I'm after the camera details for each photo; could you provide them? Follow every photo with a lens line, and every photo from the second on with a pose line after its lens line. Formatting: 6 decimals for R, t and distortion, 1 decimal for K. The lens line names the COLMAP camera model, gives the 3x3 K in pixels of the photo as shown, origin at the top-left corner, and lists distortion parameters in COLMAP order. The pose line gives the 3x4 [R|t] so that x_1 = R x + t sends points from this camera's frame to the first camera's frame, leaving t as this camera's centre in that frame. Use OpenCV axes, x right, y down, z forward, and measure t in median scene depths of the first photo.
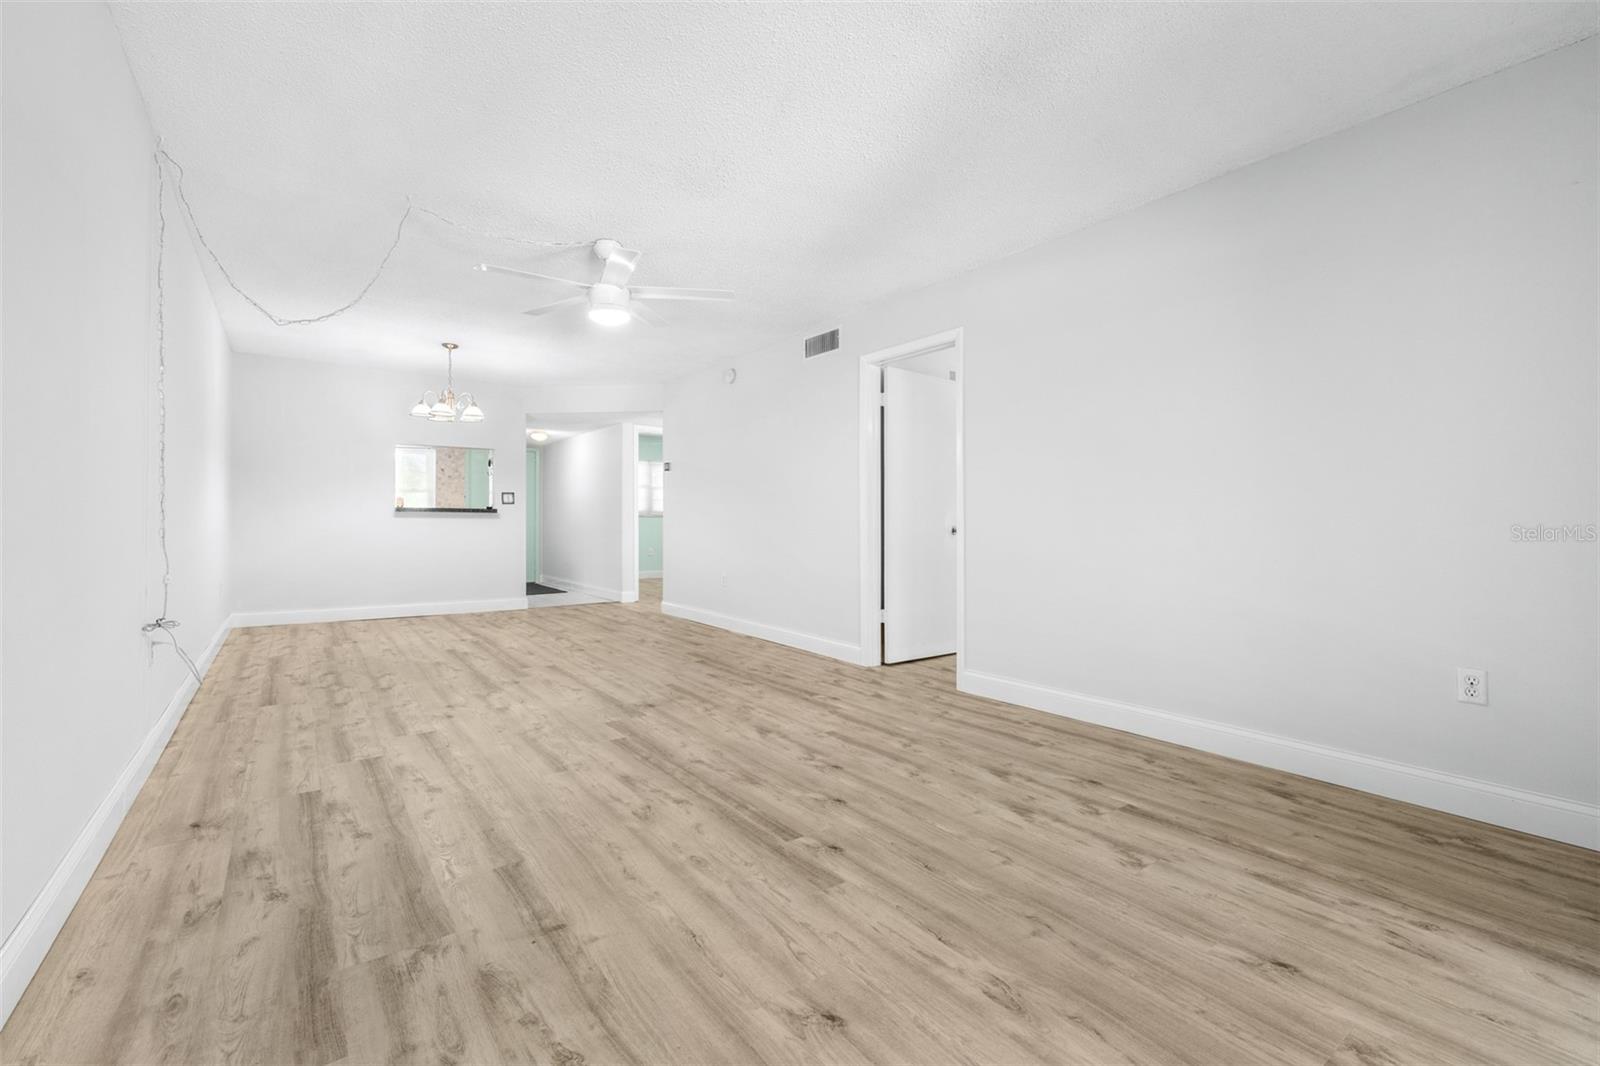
lens RADIAL K [[693.7, 0, 795.9], [0, 693.7, 518.6], [0, 0, 1]] dist [0.002127, -0.000468]
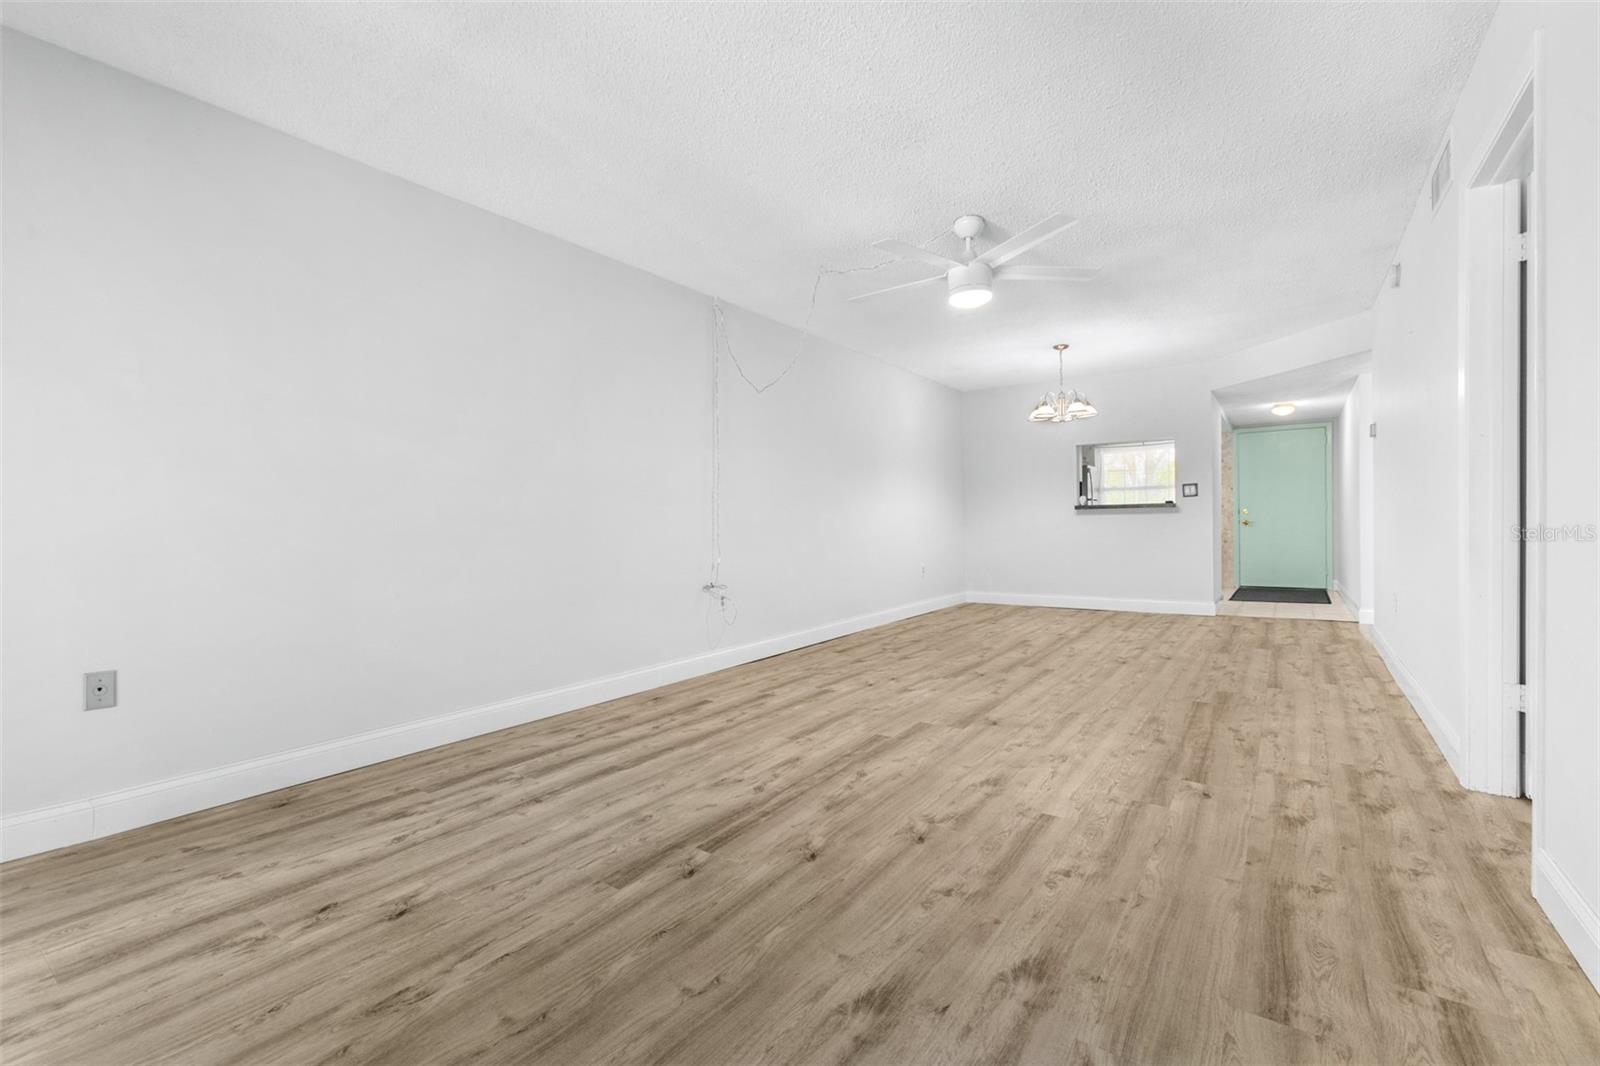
lens RADIAL K [[682.2, 0, 796.5], [0, 682.2, 551.1], [0, 0, 1]] dist [0.001203, 0.000000]
pose [[0.318387, 0.024357, -0.947648, 0.798475], [0.027342, 0.999018, 0.034864, 0.013303], [0.947566, -0.037011, 0.317409, 0.717773]]
